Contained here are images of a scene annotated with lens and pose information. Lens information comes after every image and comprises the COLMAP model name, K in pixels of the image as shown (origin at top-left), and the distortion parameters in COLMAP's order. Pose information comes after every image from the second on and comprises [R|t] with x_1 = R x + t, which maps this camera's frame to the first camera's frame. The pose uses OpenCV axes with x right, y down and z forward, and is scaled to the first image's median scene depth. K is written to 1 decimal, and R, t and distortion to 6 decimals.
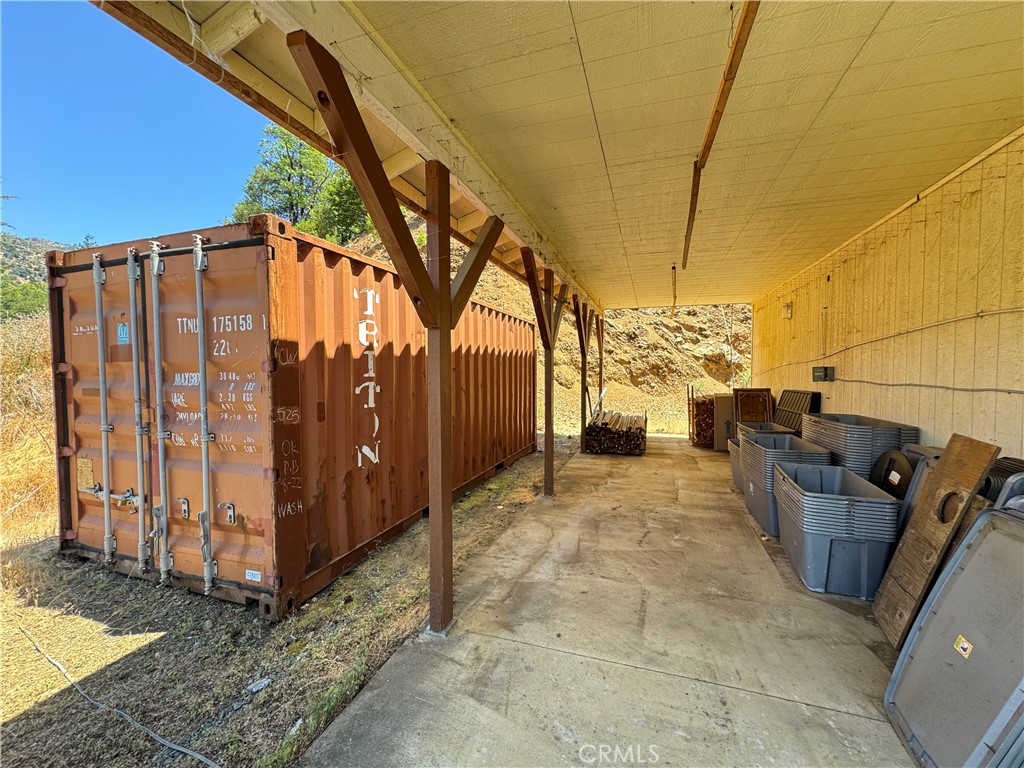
lens RADIAL K [[407.5, 0, 512.7], [0, 407.5, 383.0], [0, 0, 1]] dist [-0.001689, 0.000625]
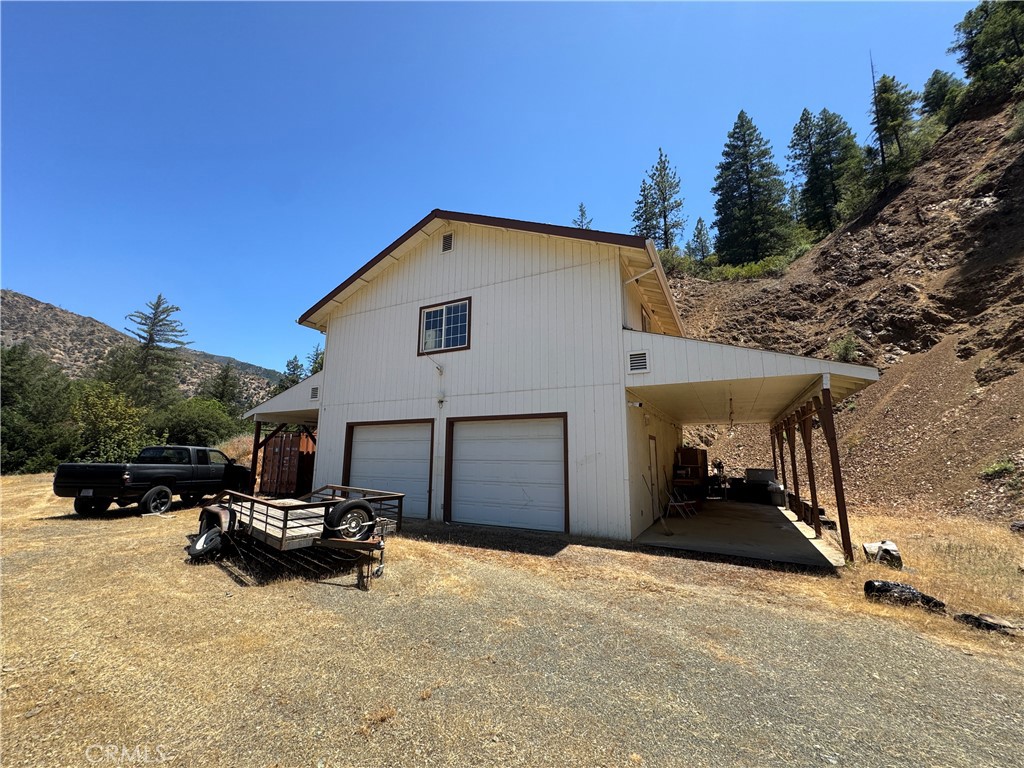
lens RADIAL K [[407.5, 0, 512.6], [0, 407.5, 382.9], [0, 0, 1]] dist [-0.001689, 0.000625]
pose [[0.988376, -0.023323, -0.150227, 3.147756], [-0.009527, 0.976718, -0.214315, 0.150519], [0.151728, 0.213255, 0.965143, -4.160533]]
